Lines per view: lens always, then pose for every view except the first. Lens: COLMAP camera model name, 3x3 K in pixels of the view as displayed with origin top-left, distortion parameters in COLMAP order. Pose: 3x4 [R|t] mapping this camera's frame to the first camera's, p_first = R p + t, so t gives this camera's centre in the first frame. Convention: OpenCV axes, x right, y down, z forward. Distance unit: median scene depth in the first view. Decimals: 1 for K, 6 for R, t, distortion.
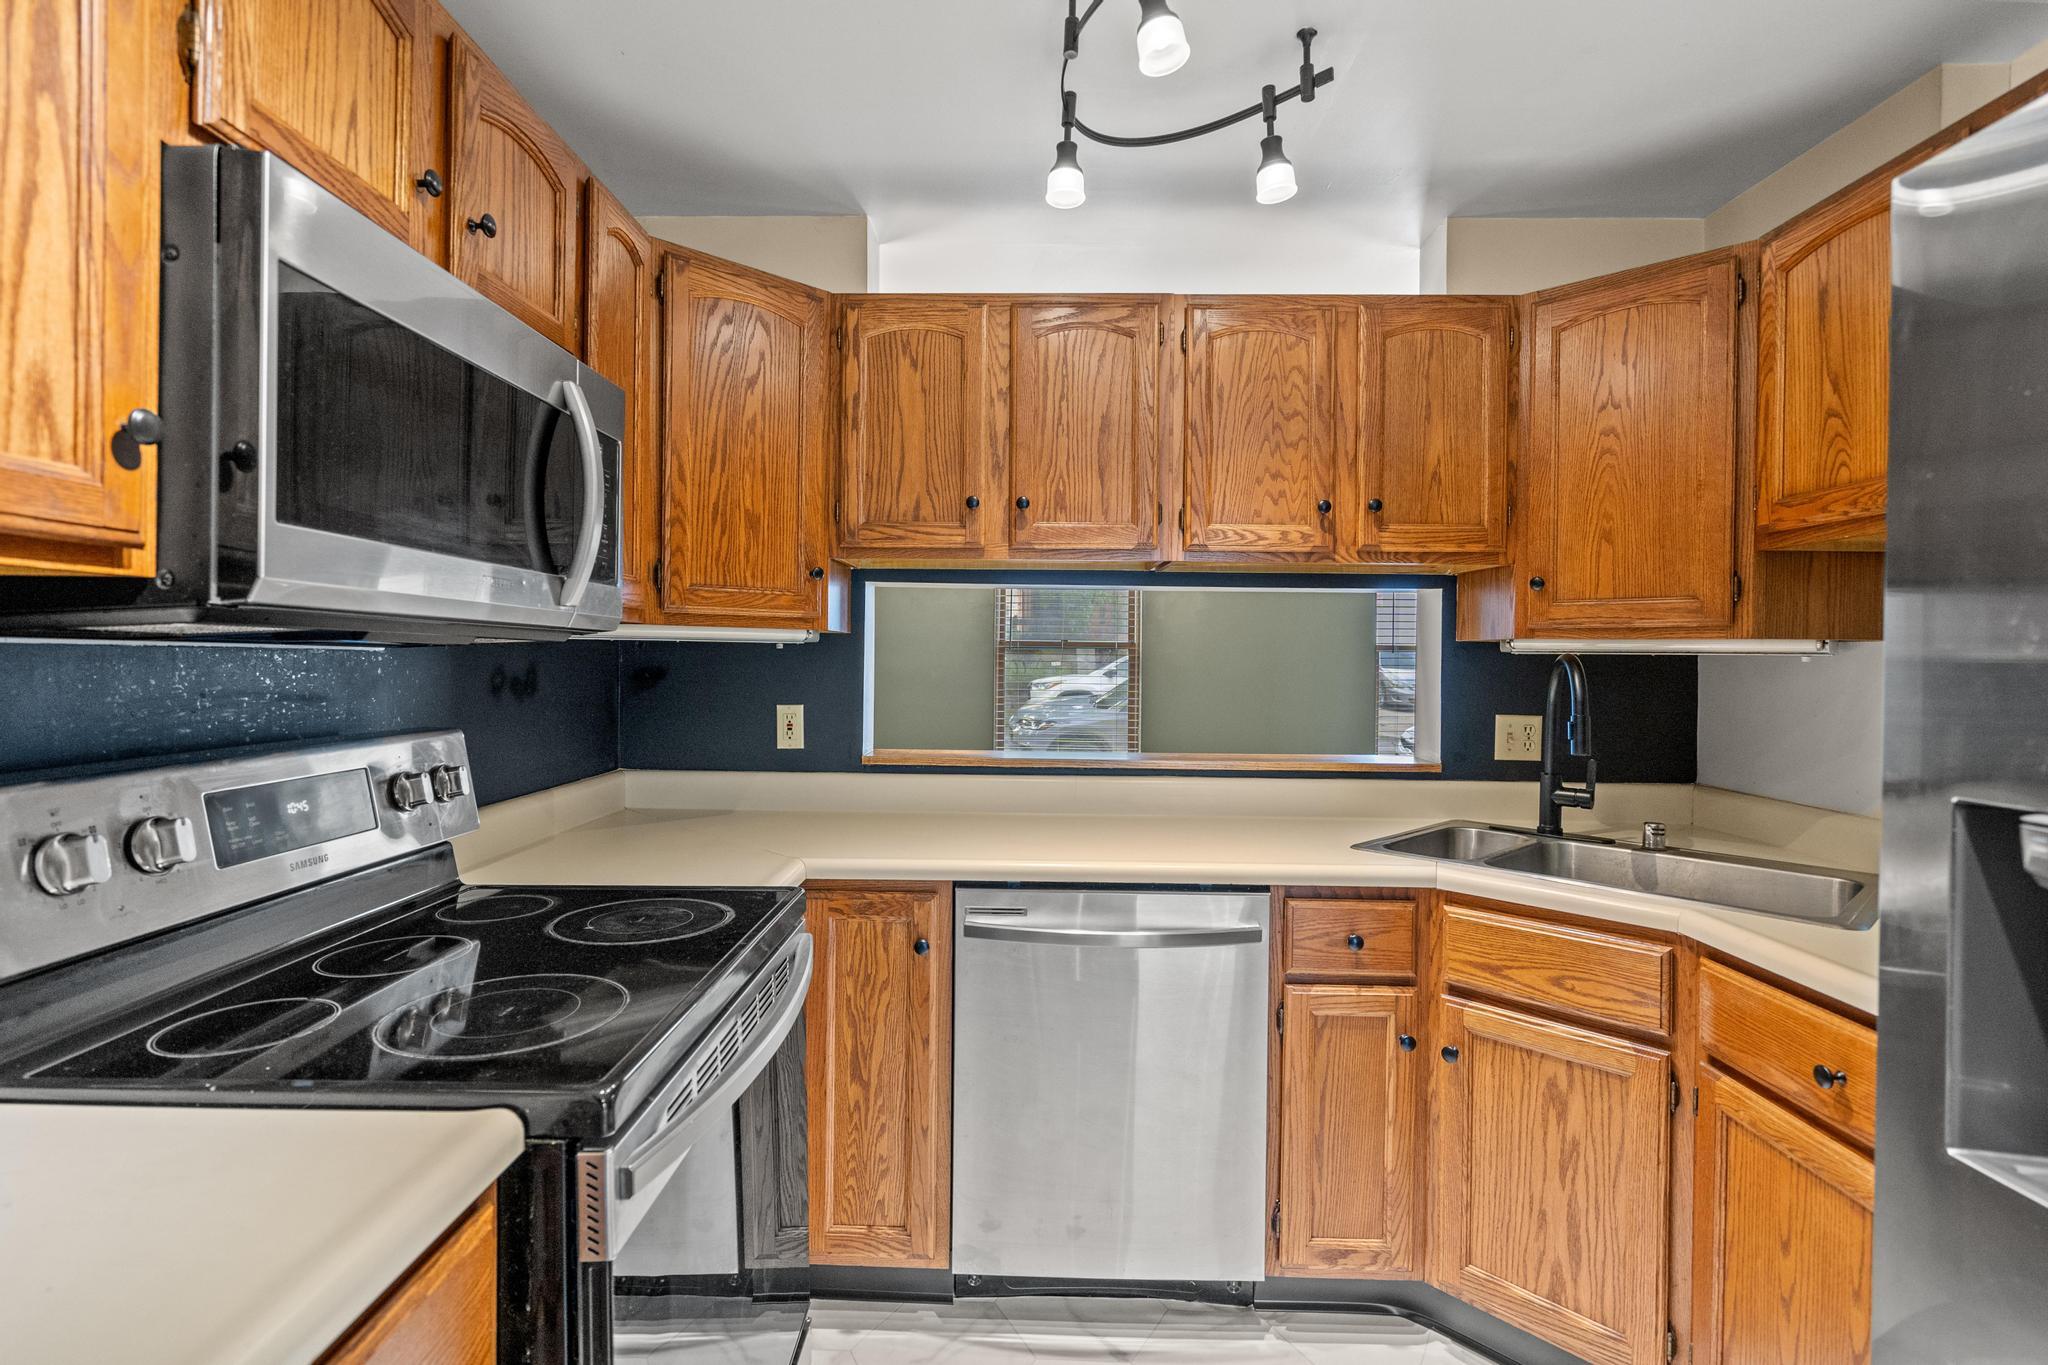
lens RADIAL K [[954.1, 0, 1006.2], [0, 954.1, 680.7], [0, 0, 1]] dist [-0.002120, 0.000390]
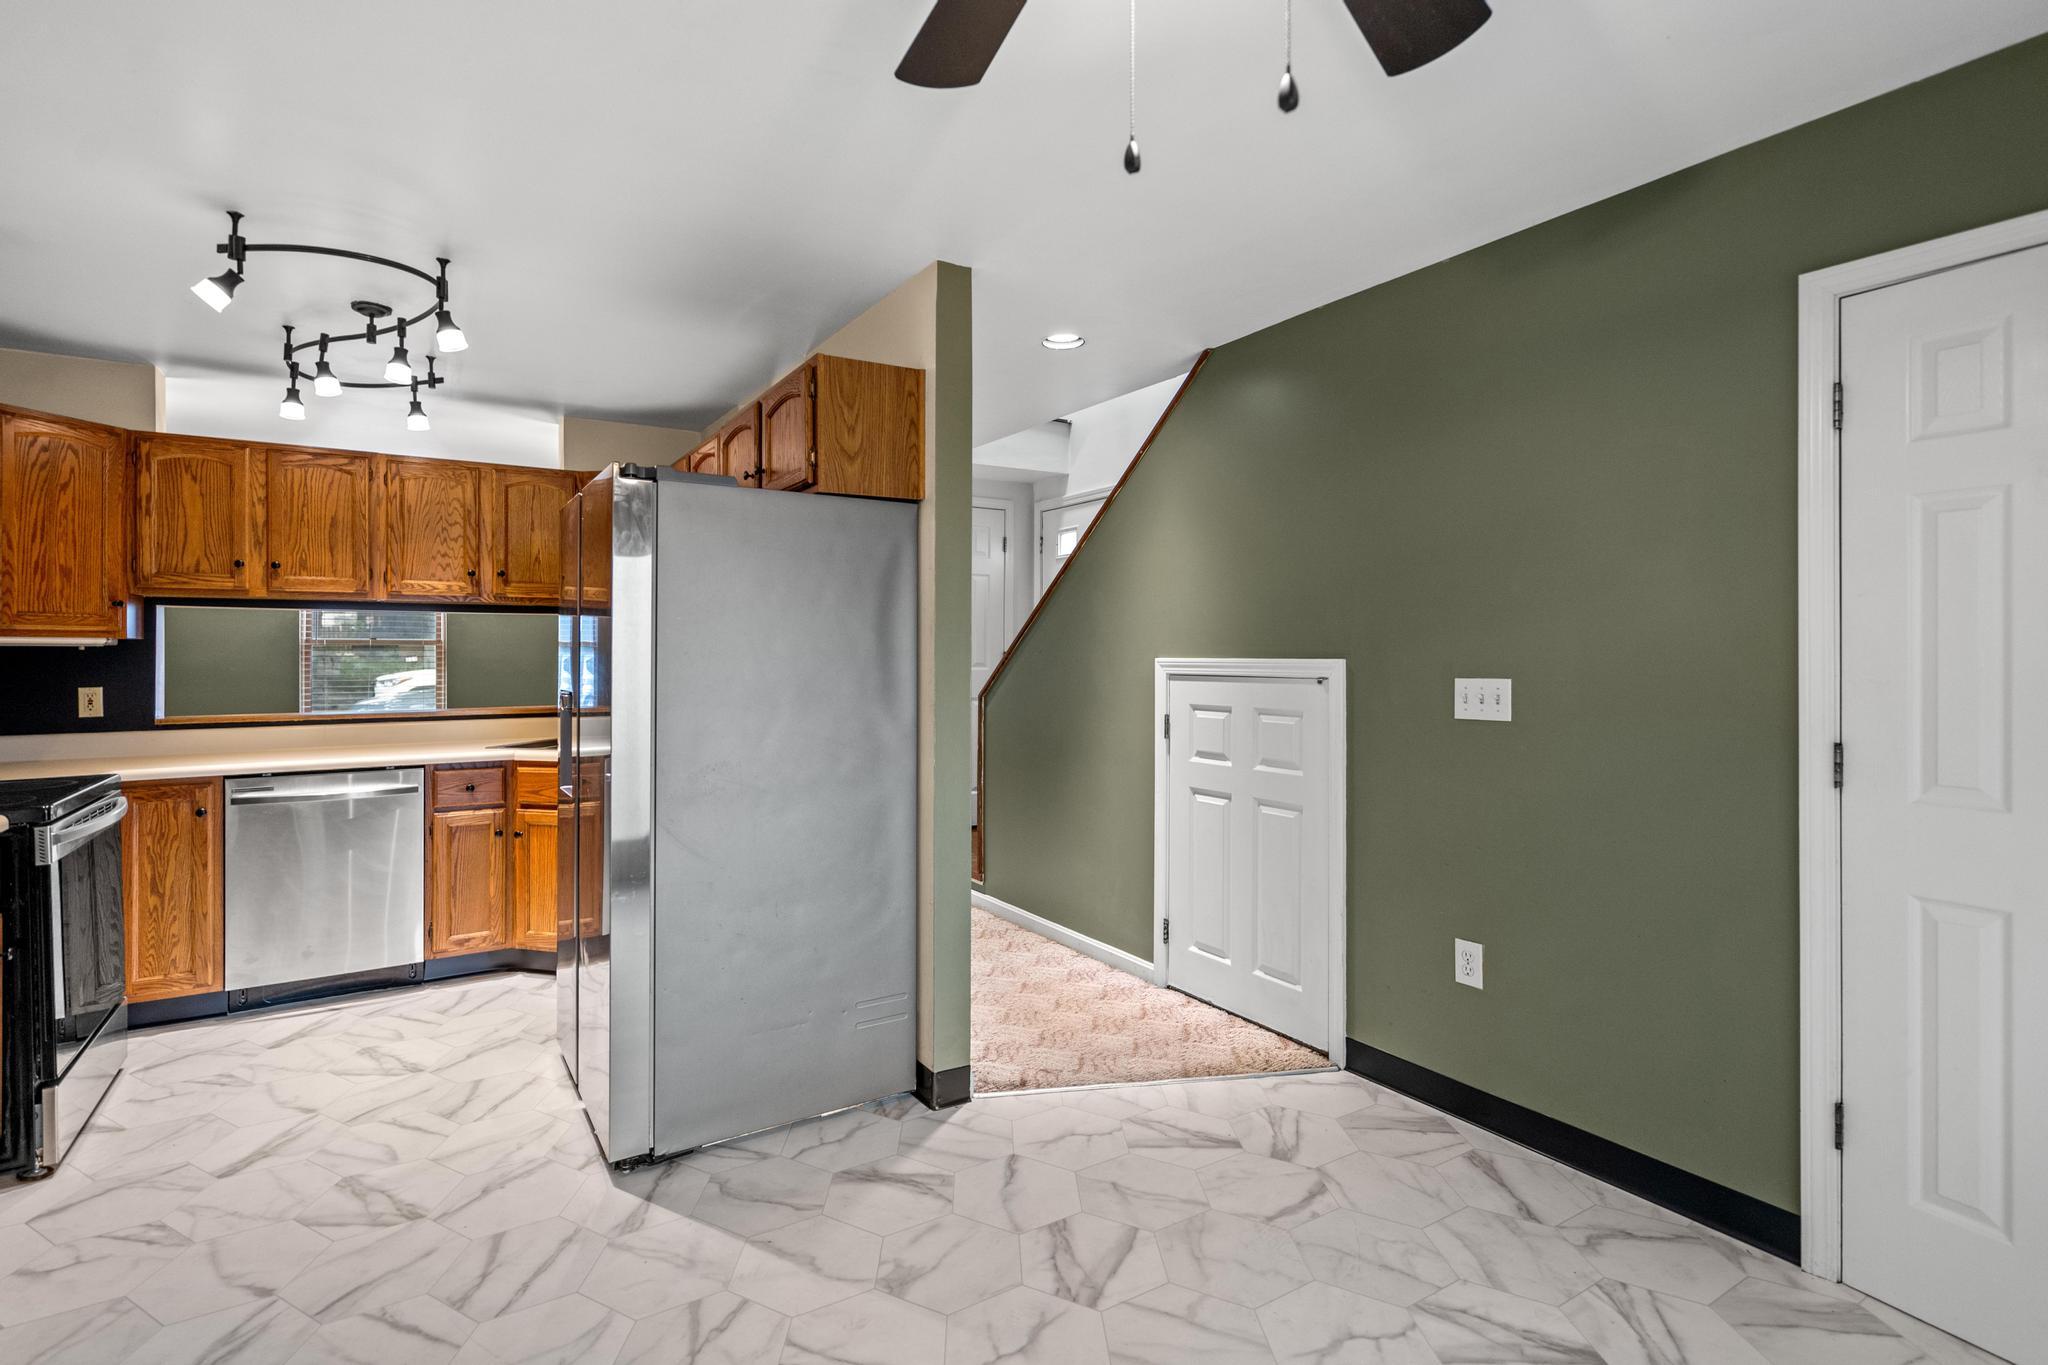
lens RADIAL K [[954.1, 0, 1000.6], [0, 954.1, 653.2], [0, 0, 1]] dist [-0.002120, 0.000390]
pose [[0.832765, -0.012031, 0.553495, 0.154844], [0.023741, 0.999620, -0.013992, 0.030583], [-0.553117, 0.024793, 0.832735, -1.182648]]
